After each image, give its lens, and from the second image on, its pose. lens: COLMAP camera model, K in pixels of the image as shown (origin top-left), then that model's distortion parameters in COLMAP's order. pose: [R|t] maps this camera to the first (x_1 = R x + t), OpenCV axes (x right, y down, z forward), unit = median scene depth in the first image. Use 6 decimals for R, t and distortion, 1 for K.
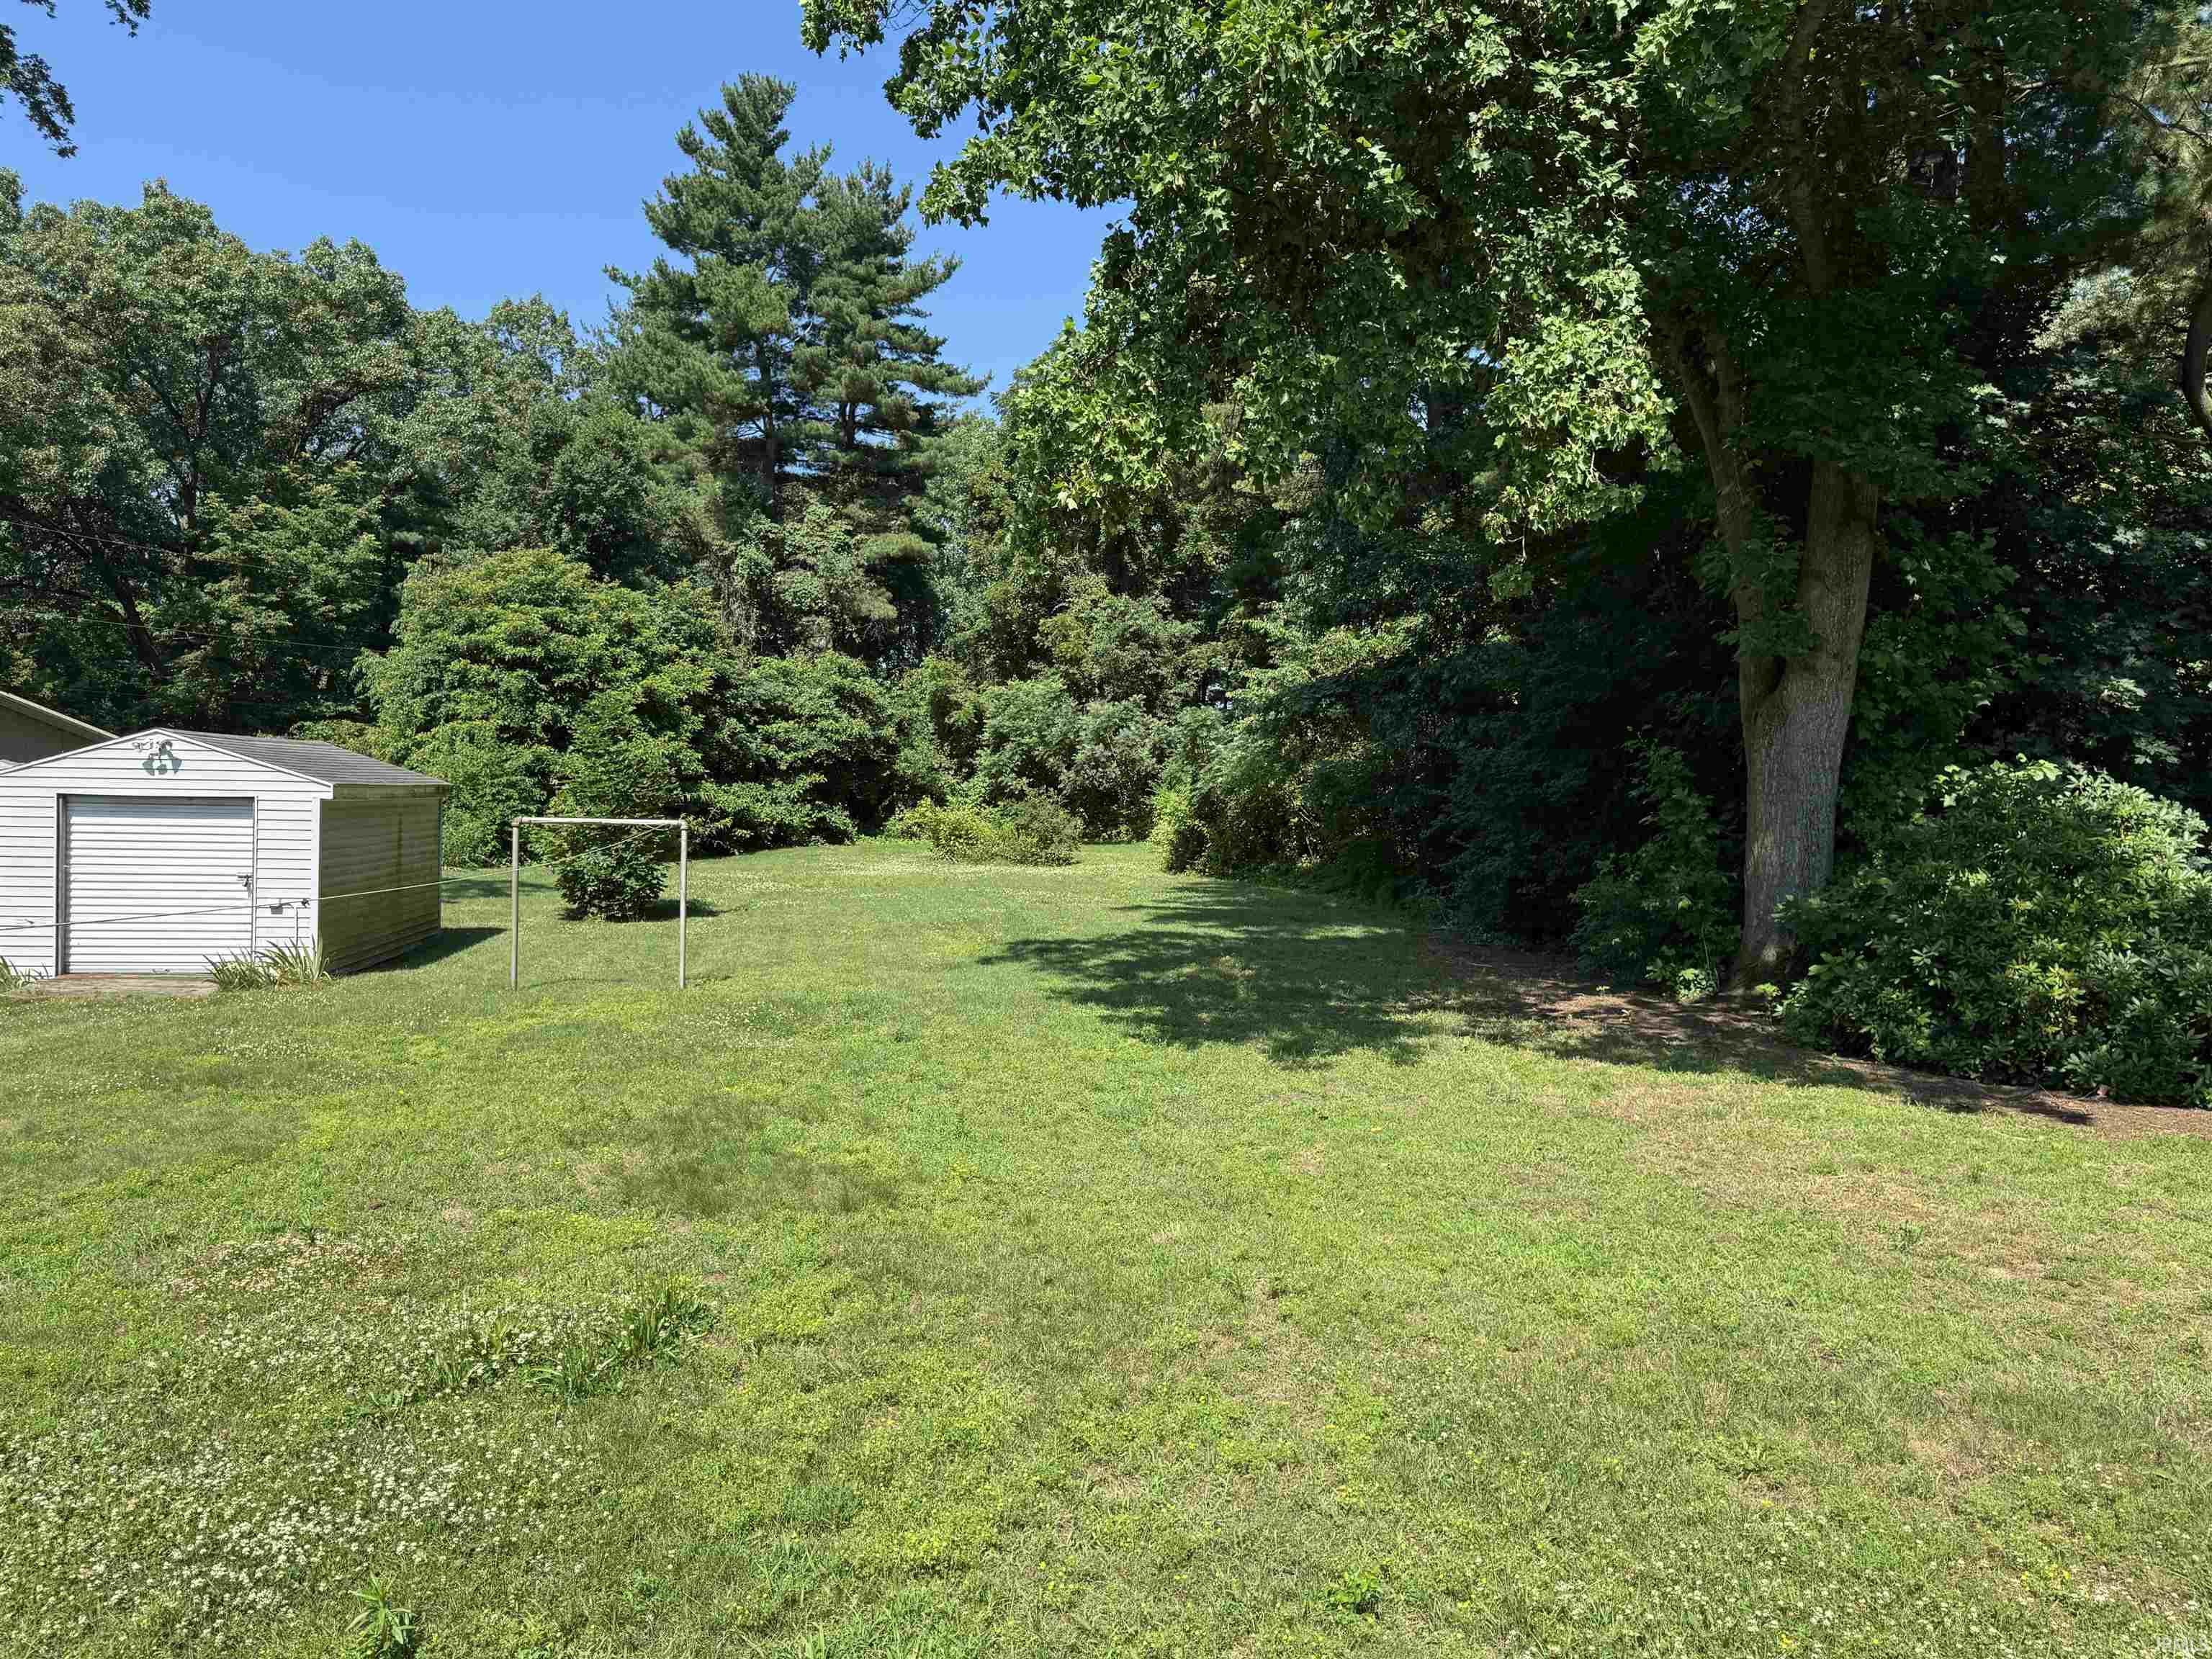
lens RADIAL K [[1555.2, 0, 1105.1], [0, 1555.2, 824.3], [0, 0, 1]] dist [0.016406, -0.018335]
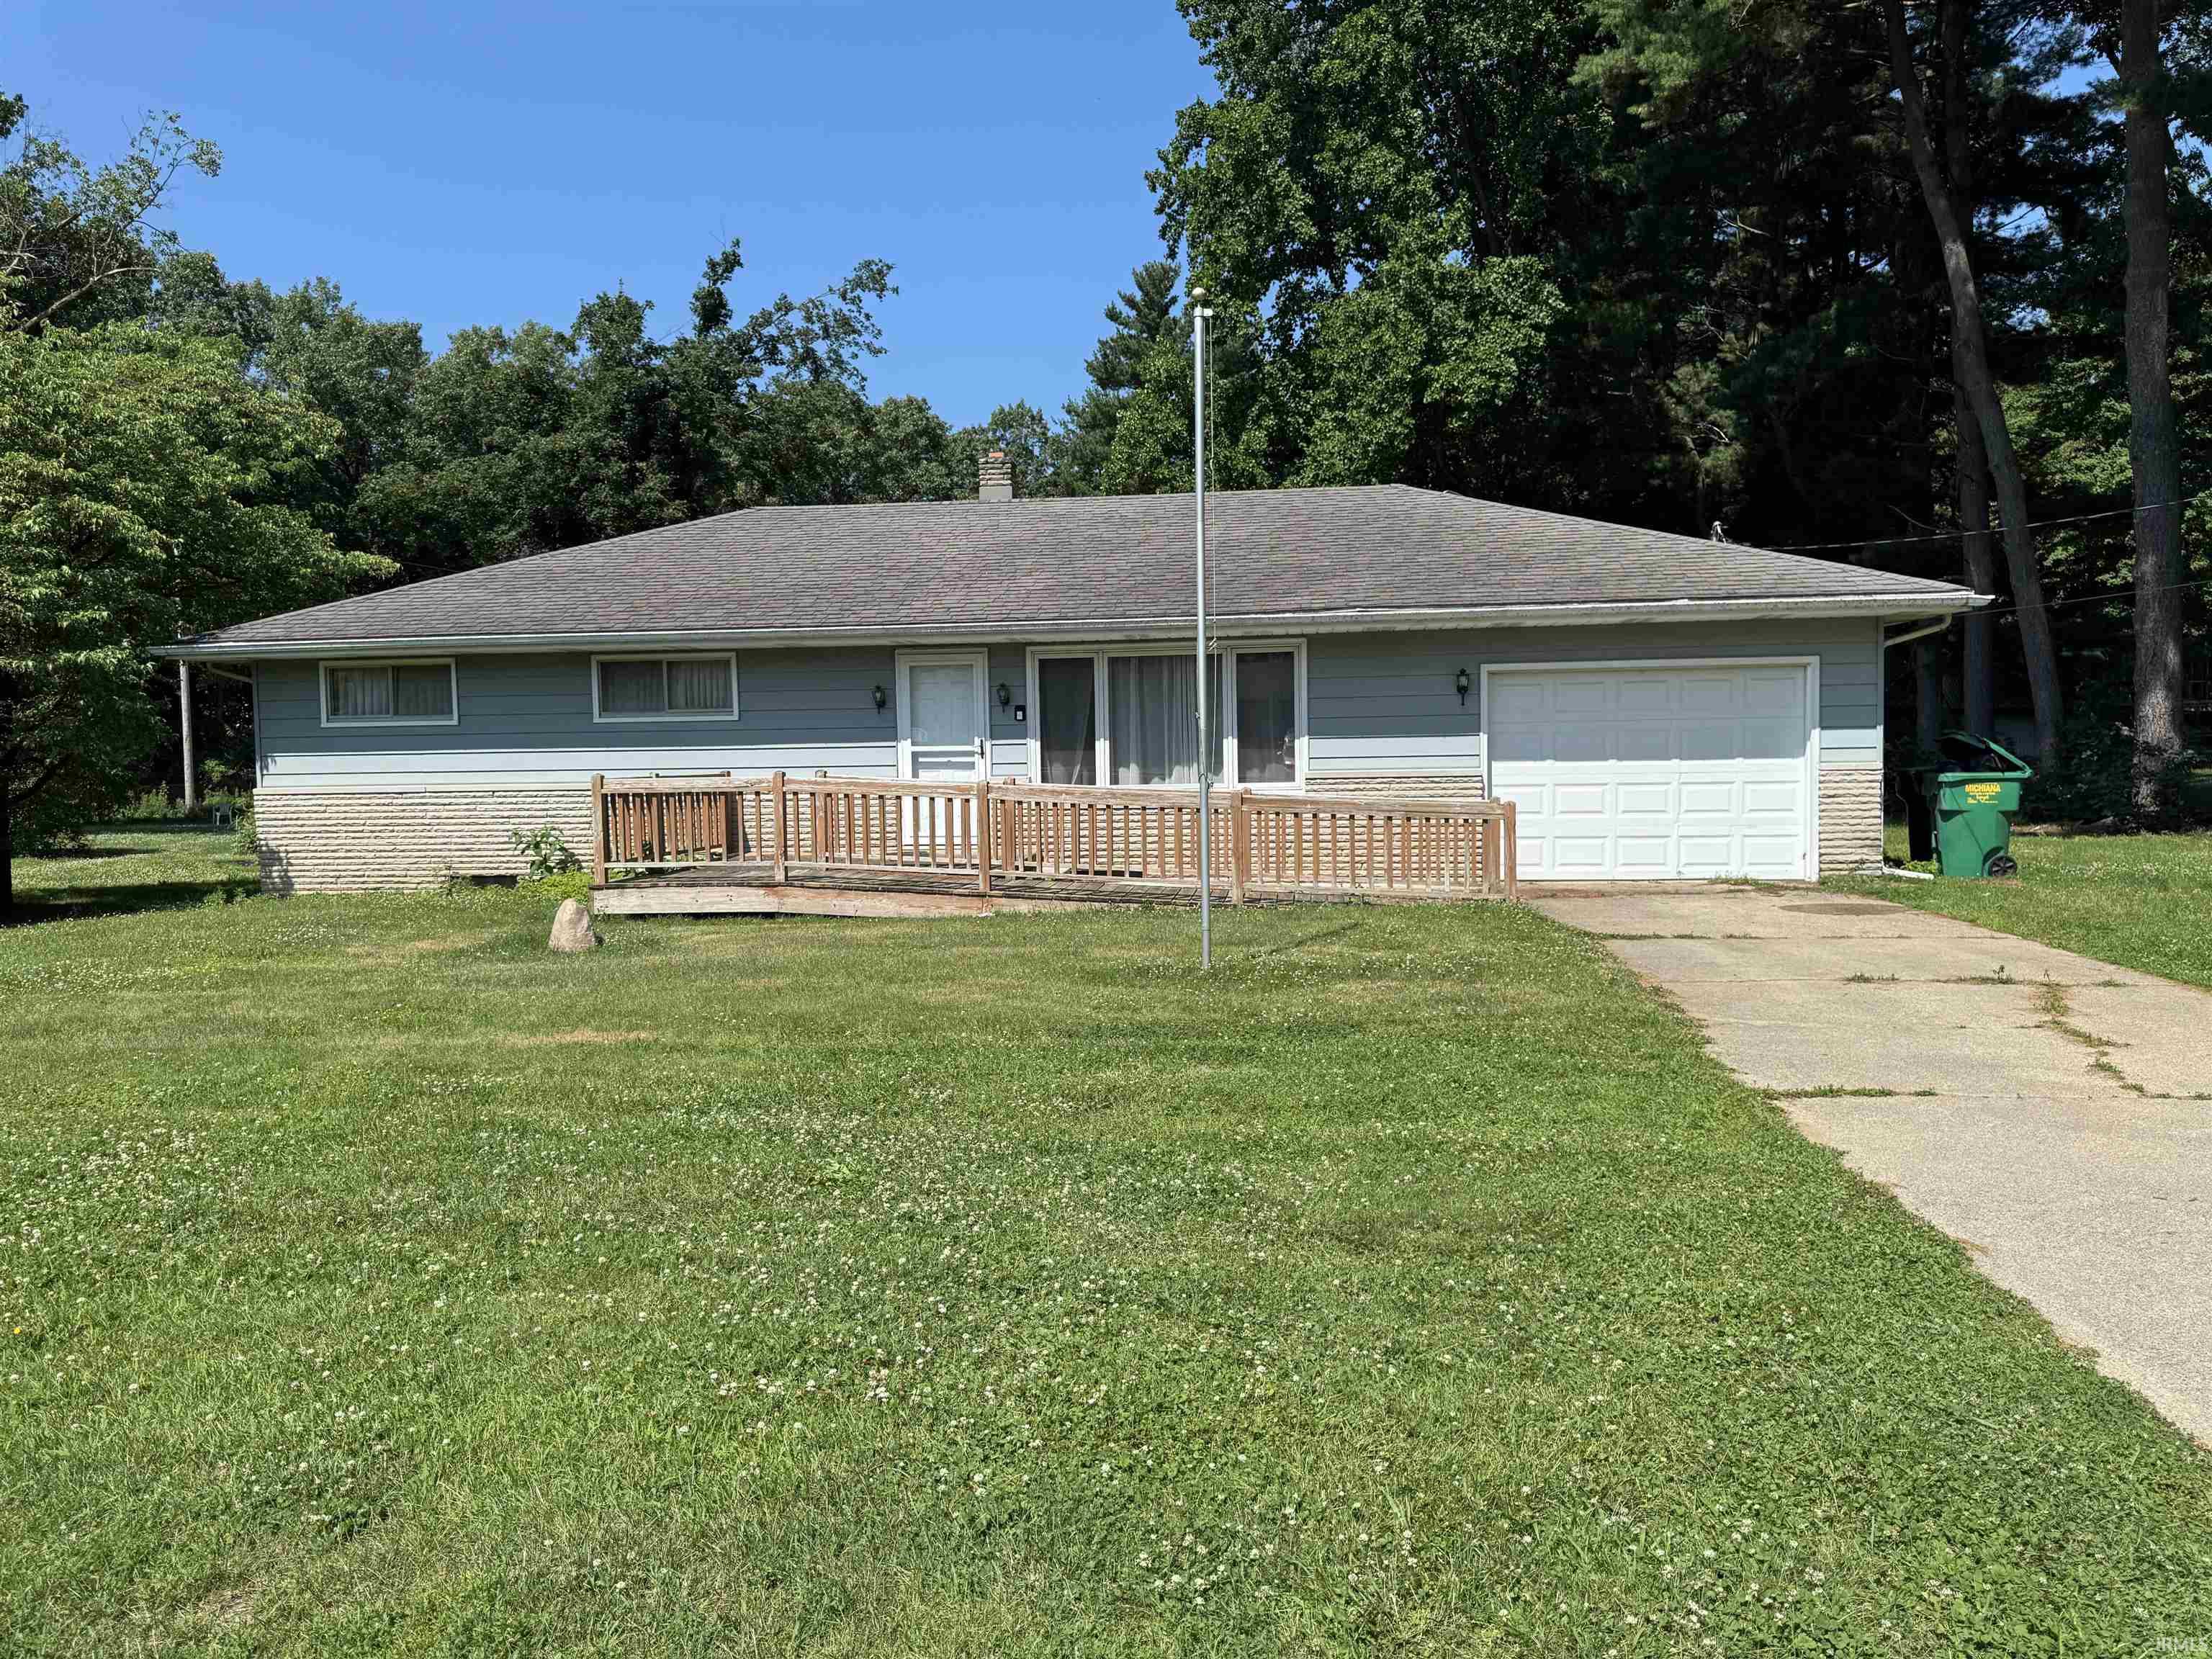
lens RADIAL K [[1555.2, 0, 1107.4], [0, 1555.2, 827.6], [0, 0, 1]] dist [0.016406, -0.018335]
pose [[0.953332, -0.031251, -0.300304, 0.154933], [0.037909, 0.999147, 0.016370, 0.031230], [0.299536, -0.026990, 0.953703, -0.422670]]
